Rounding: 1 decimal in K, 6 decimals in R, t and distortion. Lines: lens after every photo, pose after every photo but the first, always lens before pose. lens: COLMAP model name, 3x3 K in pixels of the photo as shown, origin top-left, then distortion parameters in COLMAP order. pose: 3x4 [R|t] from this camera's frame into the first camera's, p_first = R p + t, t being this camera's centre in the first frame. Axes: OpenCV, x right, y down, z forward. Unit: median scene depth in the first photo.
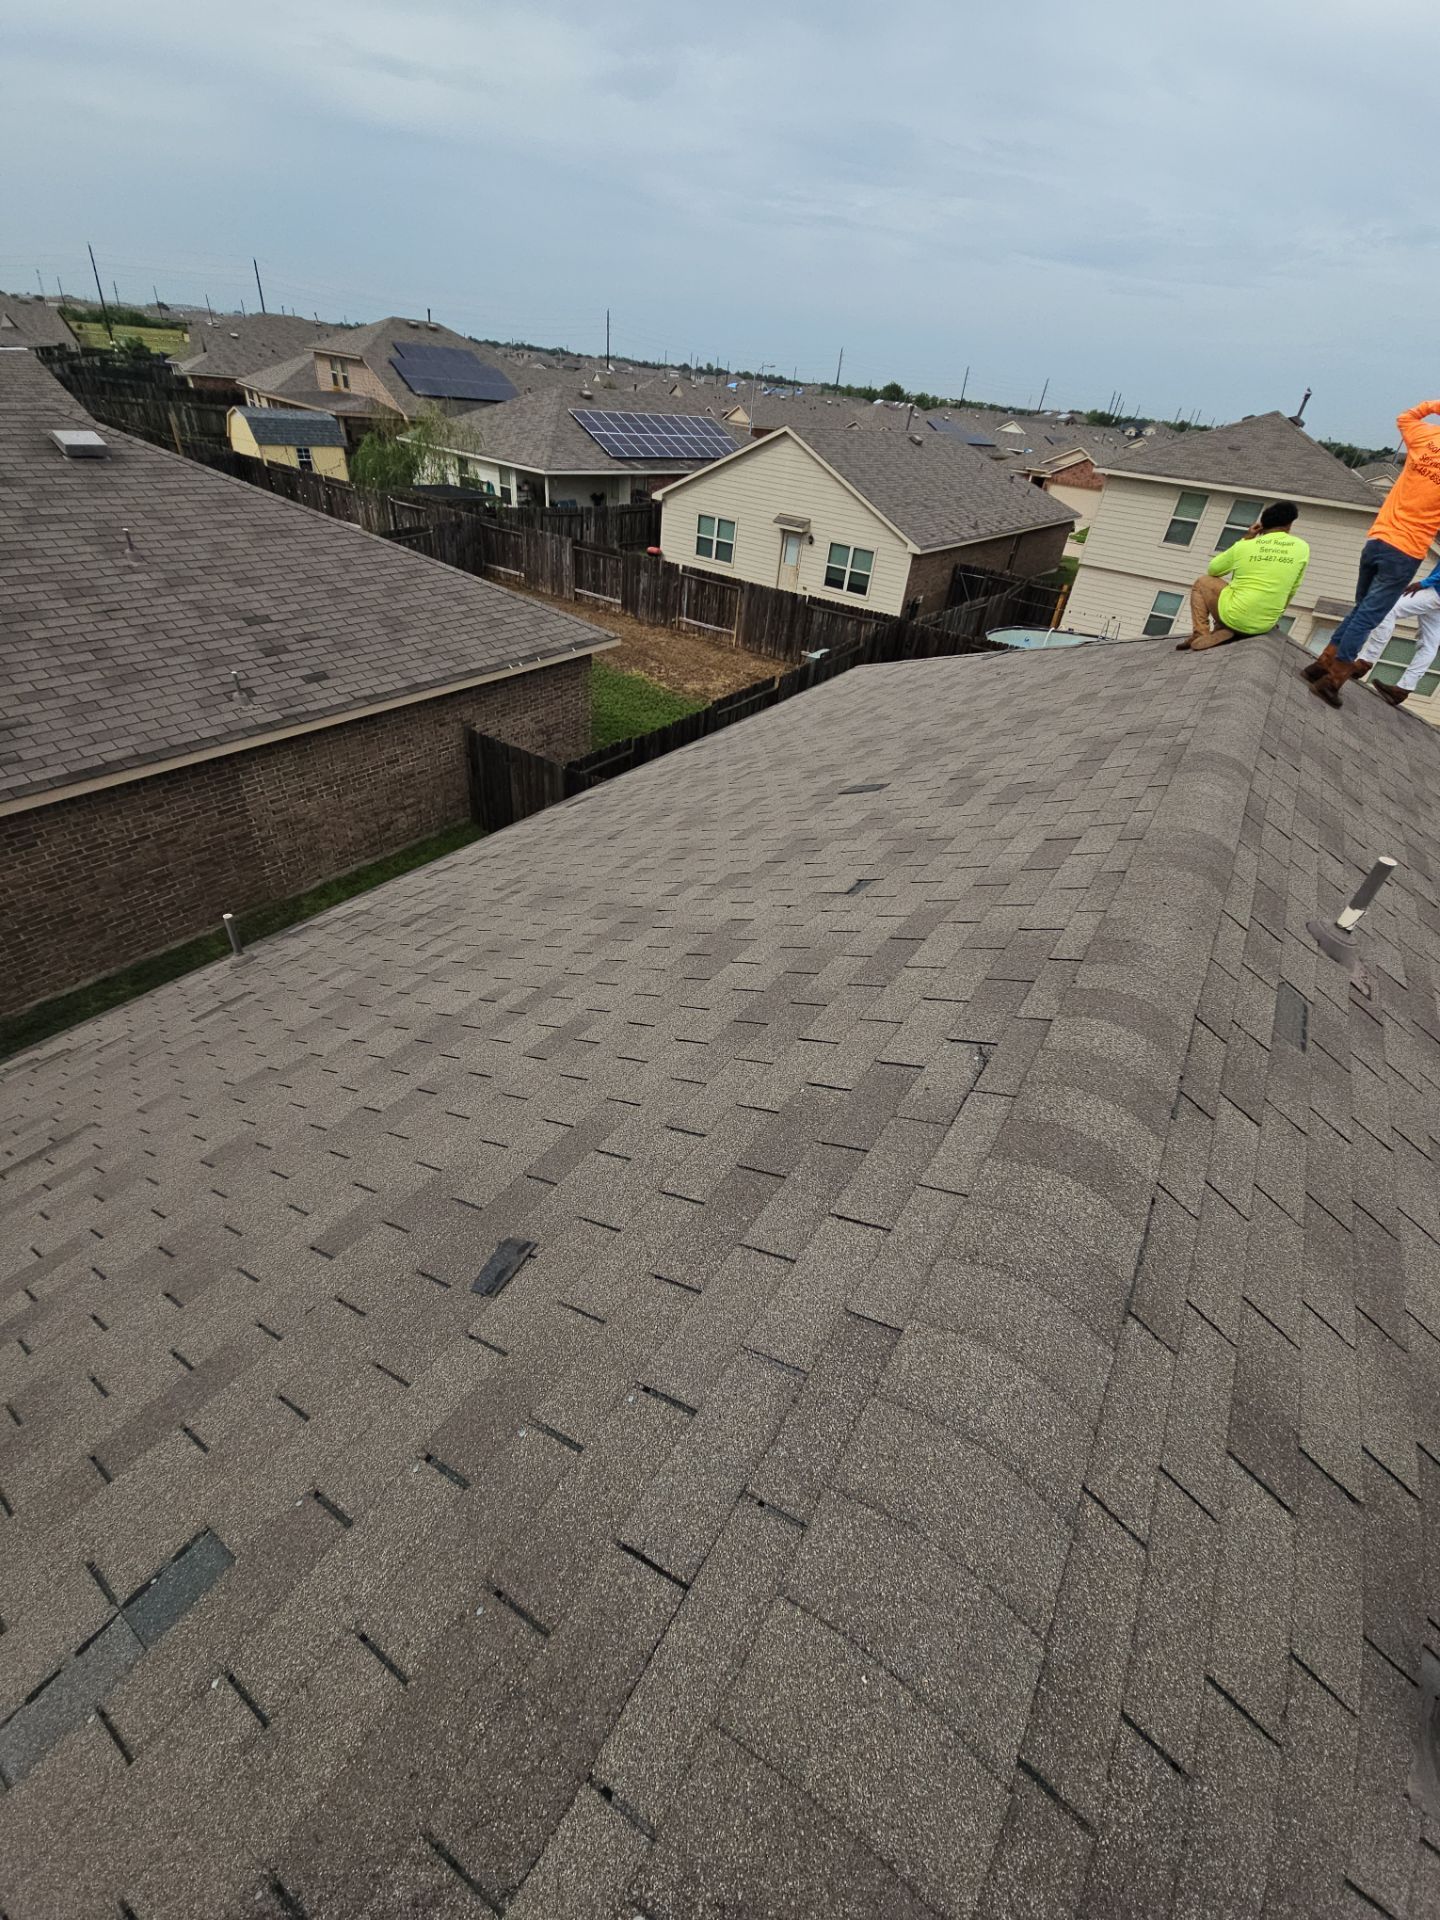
lens RADIAL K [[780.5, 0, 723.9], [0, 780.5, 953.1], [0, 0, 1]] dist [0.000463, -0.000999]
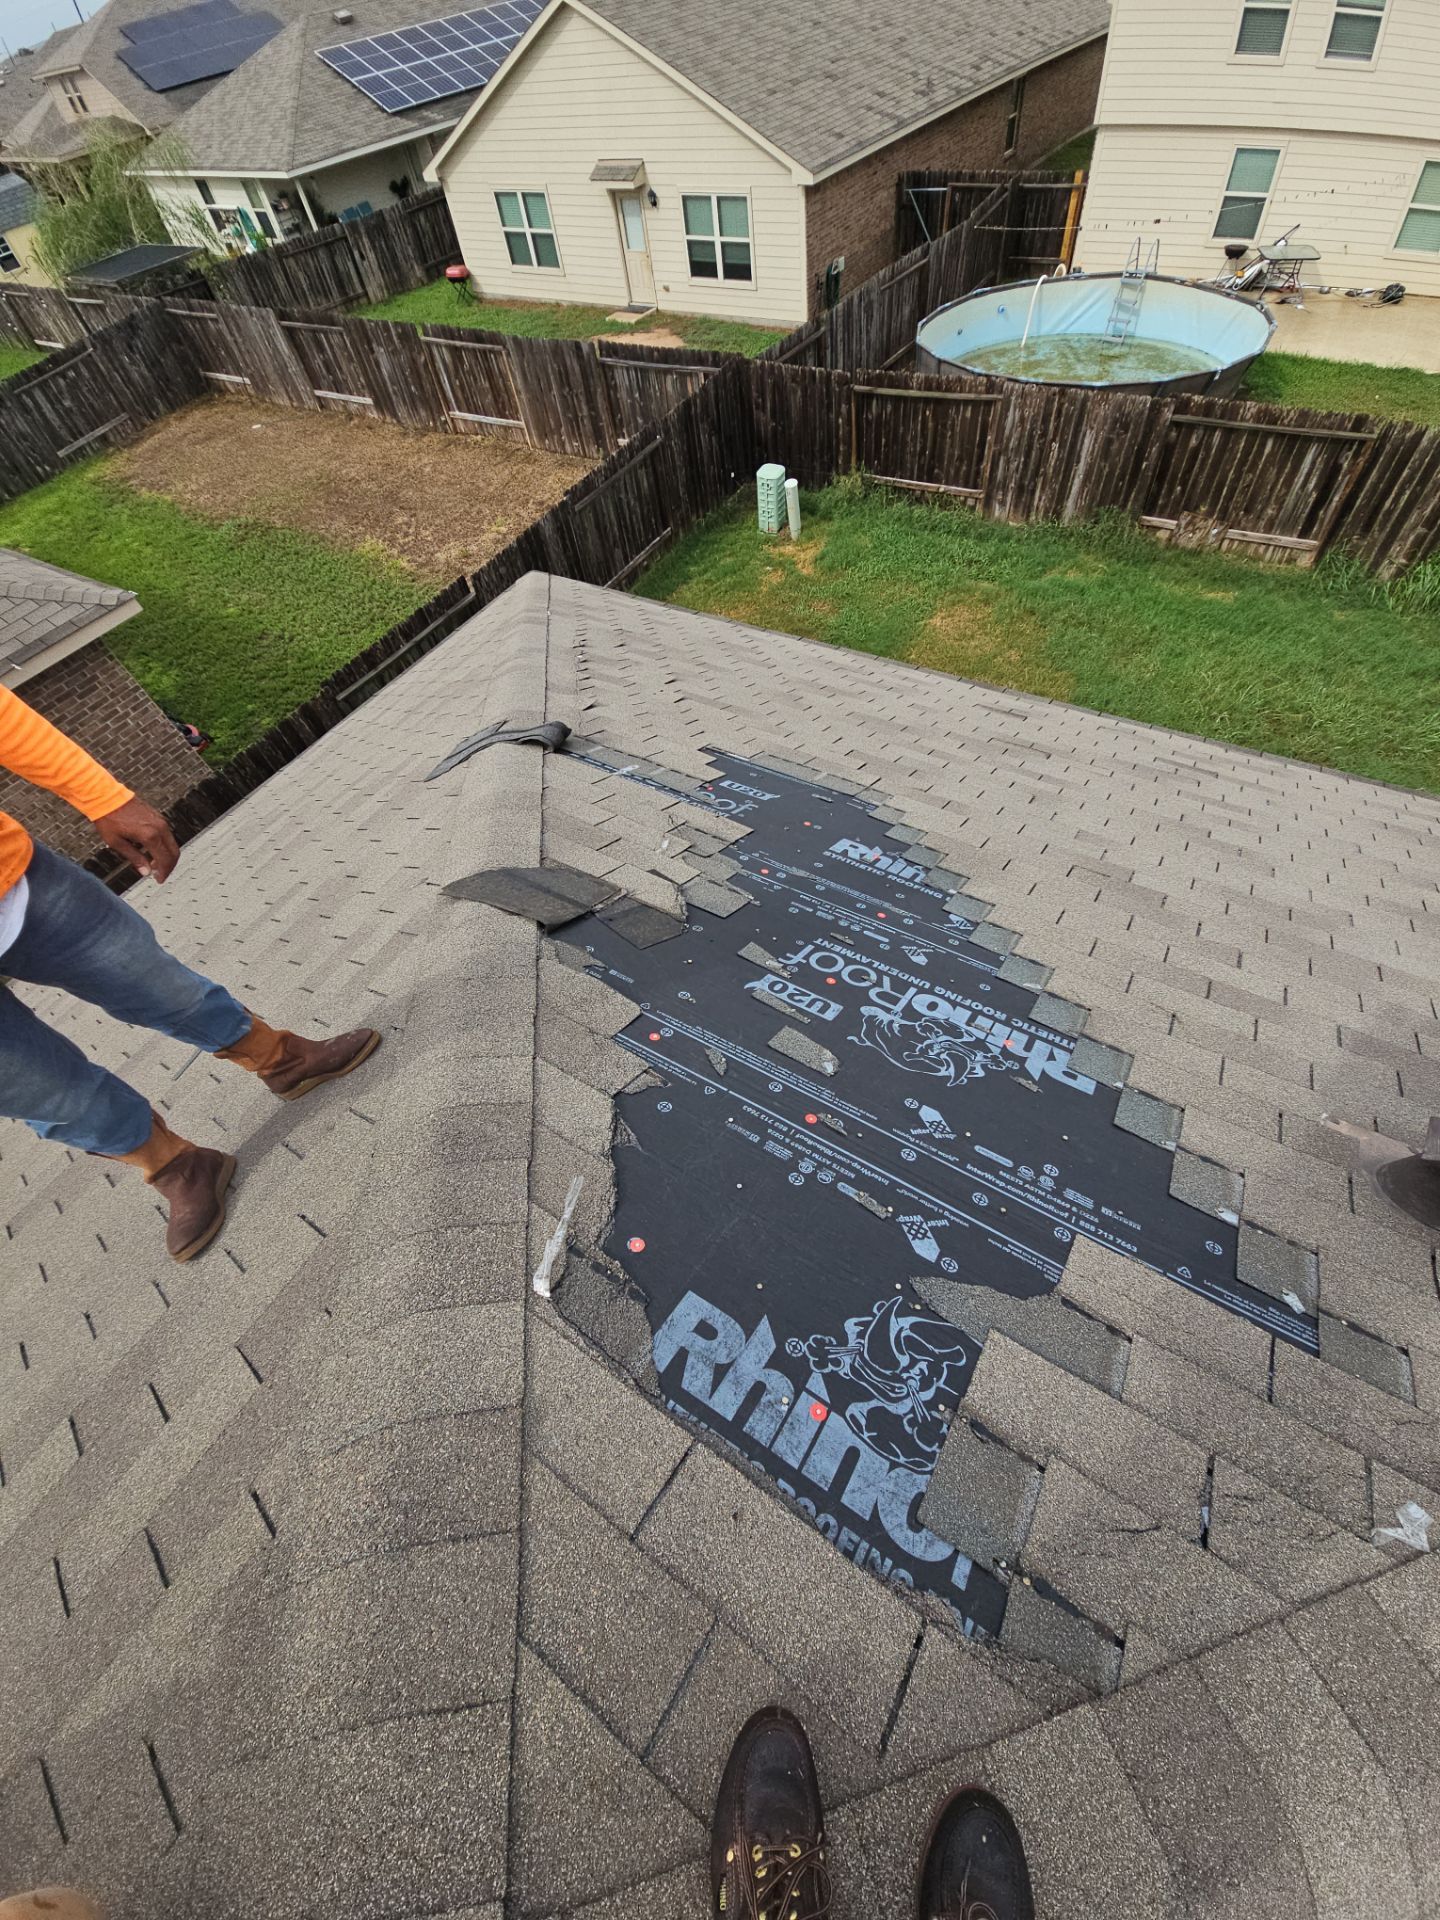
lens RADIAL K [[780.3, 0, 721.3], [0, 780.3, 948.9], [0, 0, 1]] dist [0.000712, -0.000090]
pose [[0.979242, -0.138488, -0.148006, 0.215882], [0.176876, 0.940453, 0.290280, -0.162968], [0.098993, -0.310433, 0.945427, 0.271032]]
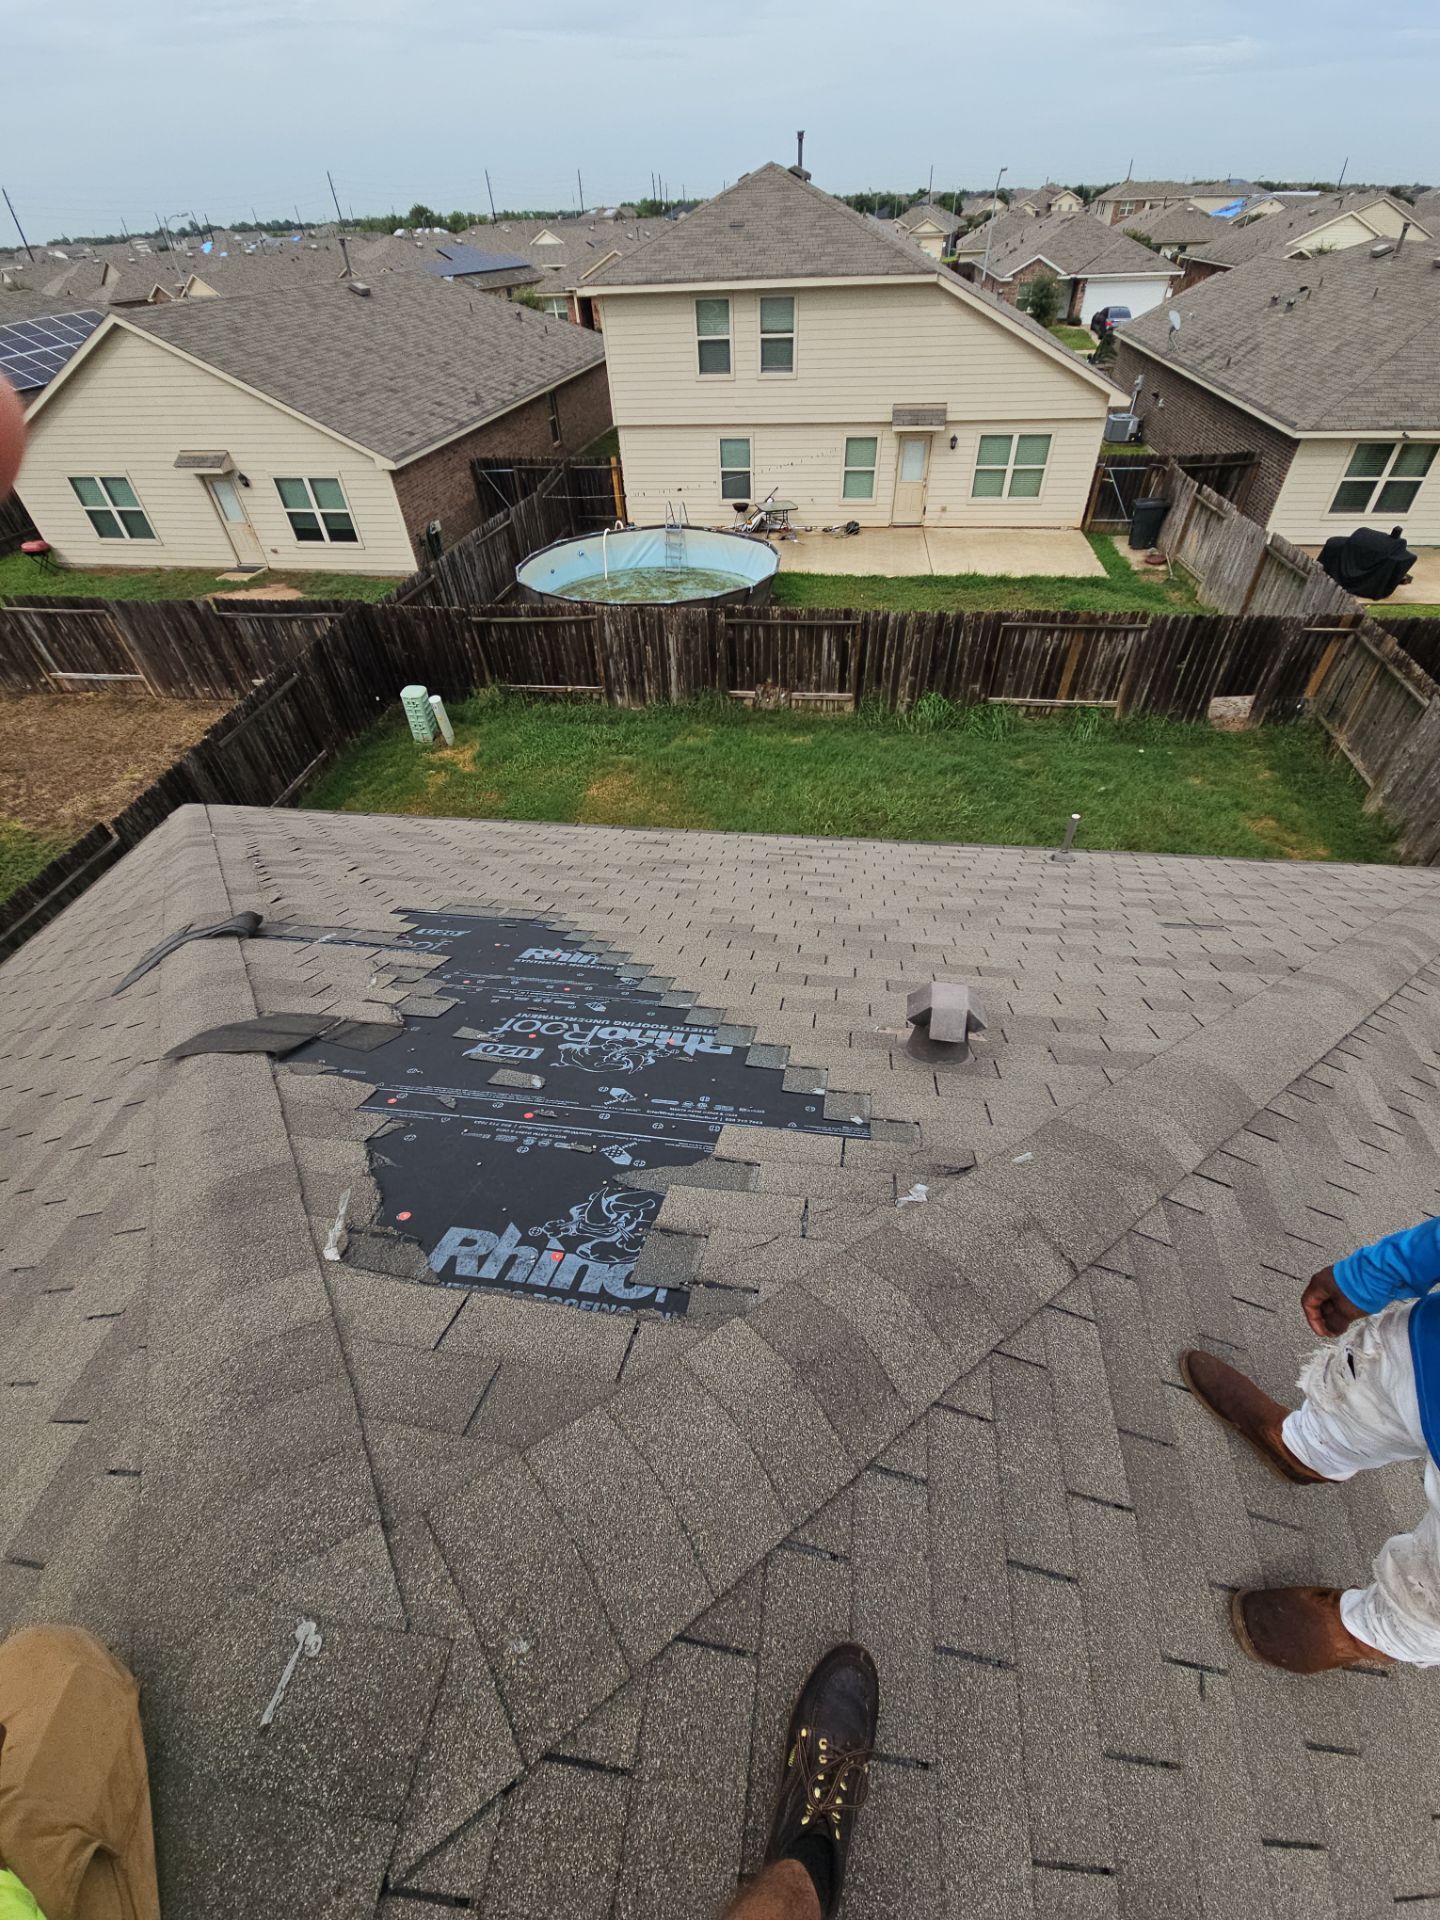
lens RADIAL K [[774.0, 0, 721.8], [0, 774.0, 956.3], [0, 0, 1]] dist [-0.000683, -0.000180]
pose [[0.895945, -0.387050, 0.217887, 0.219225], [0.351131, 0.917624, 0.186205, -0.152995], [-0.272009, -0.090322, 0.958046, 0.239786]]
